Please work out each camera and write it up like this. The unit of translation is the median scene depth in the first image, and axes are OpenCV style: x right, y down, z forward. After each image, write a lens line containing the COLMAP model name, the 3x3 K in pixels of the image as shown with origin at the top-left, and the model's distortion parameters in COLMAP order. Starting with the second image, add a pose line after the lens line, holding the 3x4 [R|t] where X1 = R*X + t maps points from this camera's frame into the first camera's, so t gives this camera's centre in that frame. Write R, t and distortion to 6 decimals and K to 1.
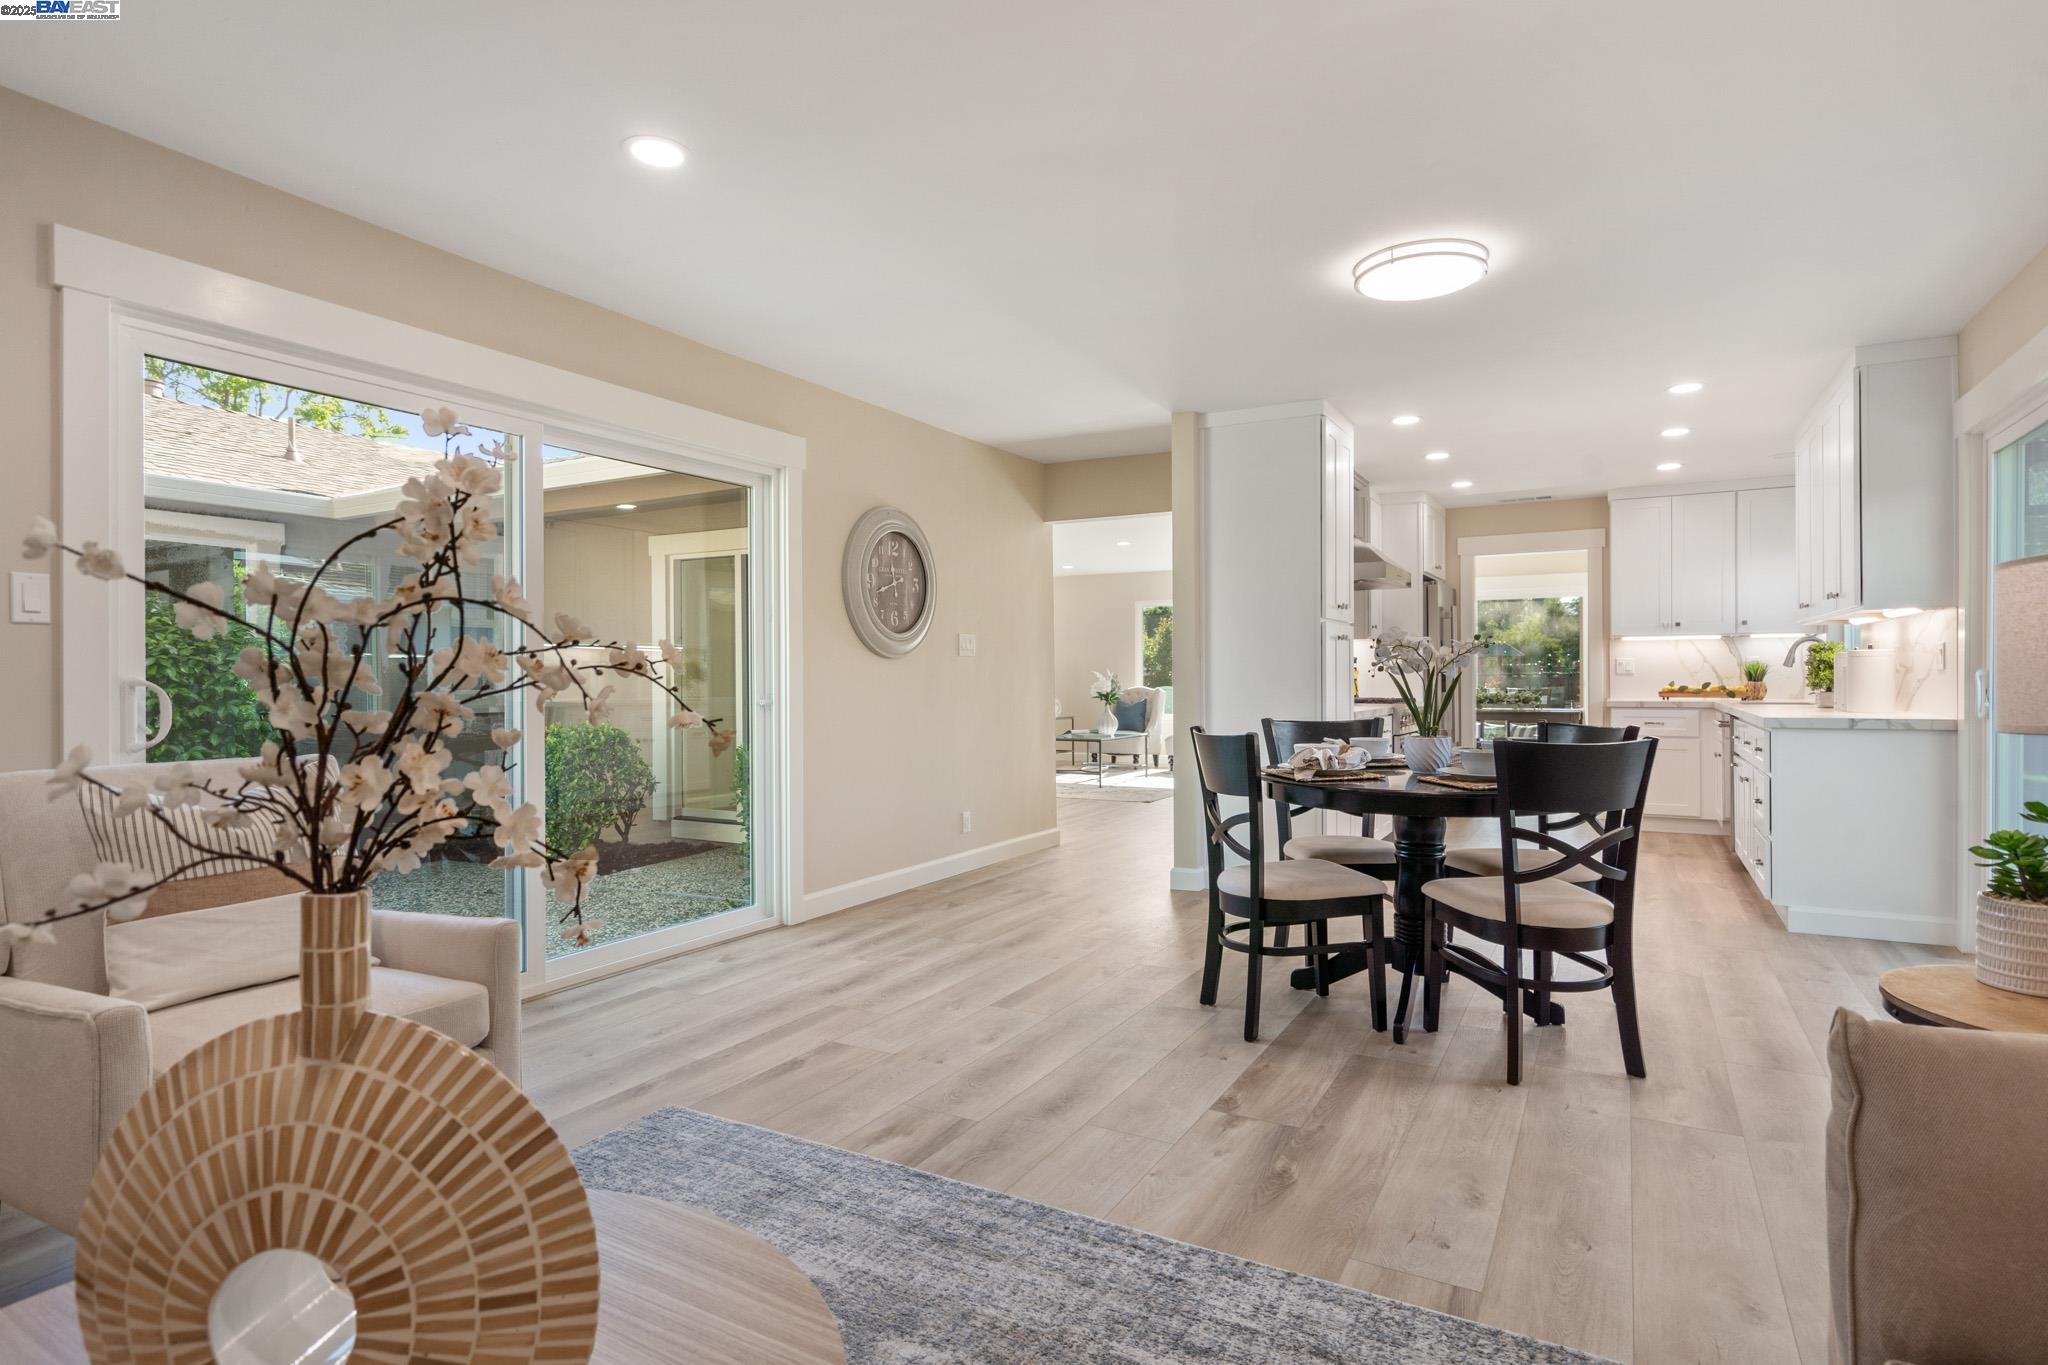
lens RADIAL K [[1097.5, 0, 1030.2], [0, 1097.5, 684.7], [0, 0, 1]] dist [0.009489, 0.000238]
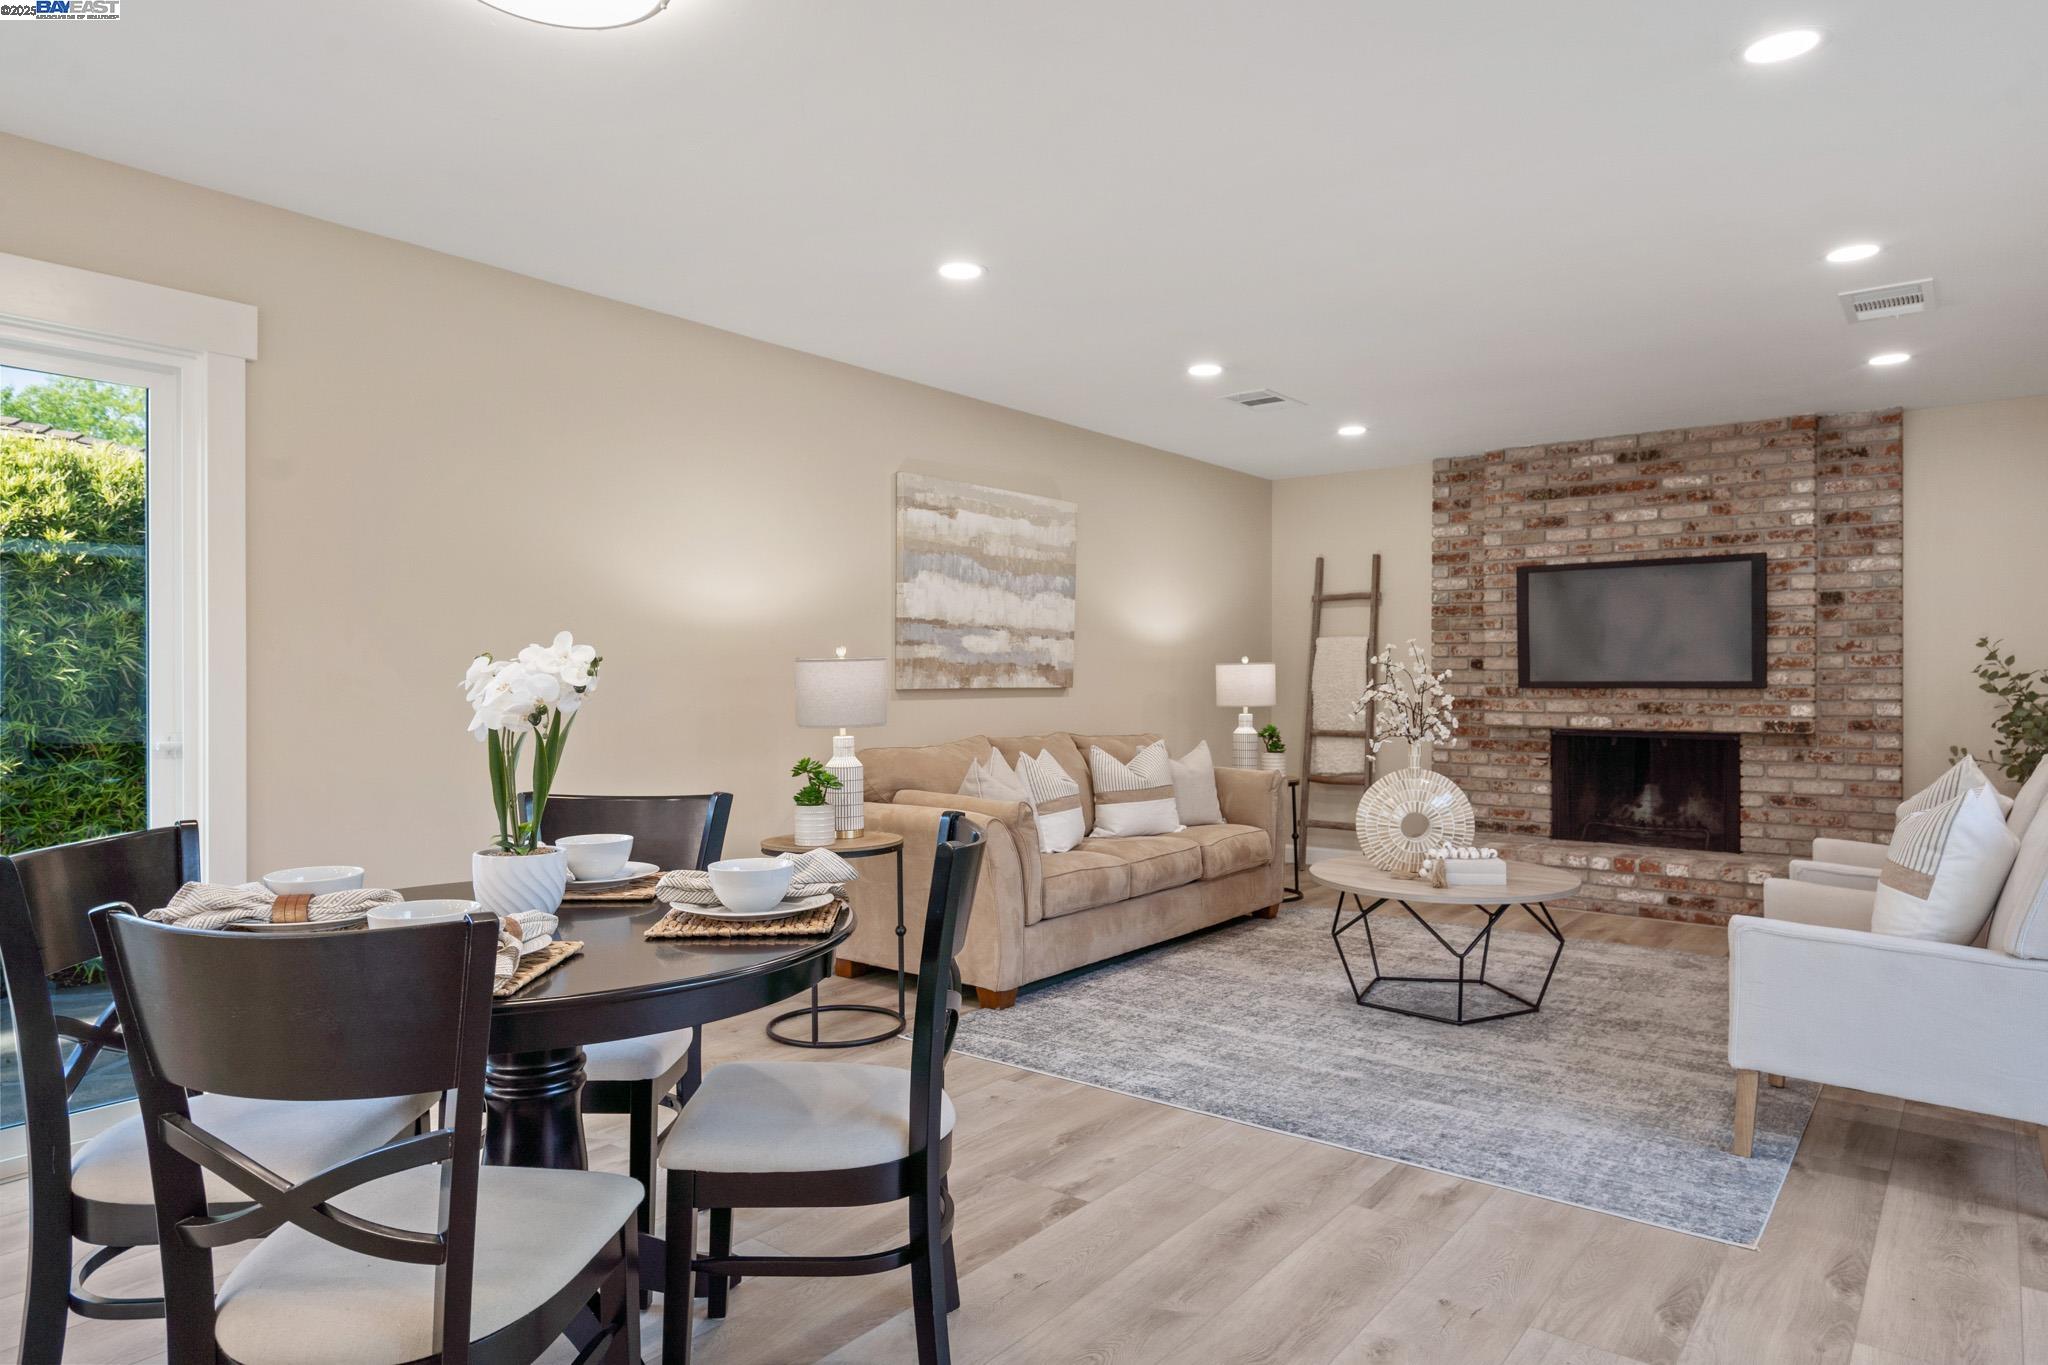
lens RADIAL K [[1235.7, 0, 1021.6], [0, 1235.7, 678.5], [0, 0, 1]] dist [0.009737, -0.000606]
pose [[-0.985667, 0.008197, 0.168501, 0.043296], [0.009251, 0.999942, 0.005469, -0.042476], [-0.168446, 0.006949, -0.985686, 1.946025]]
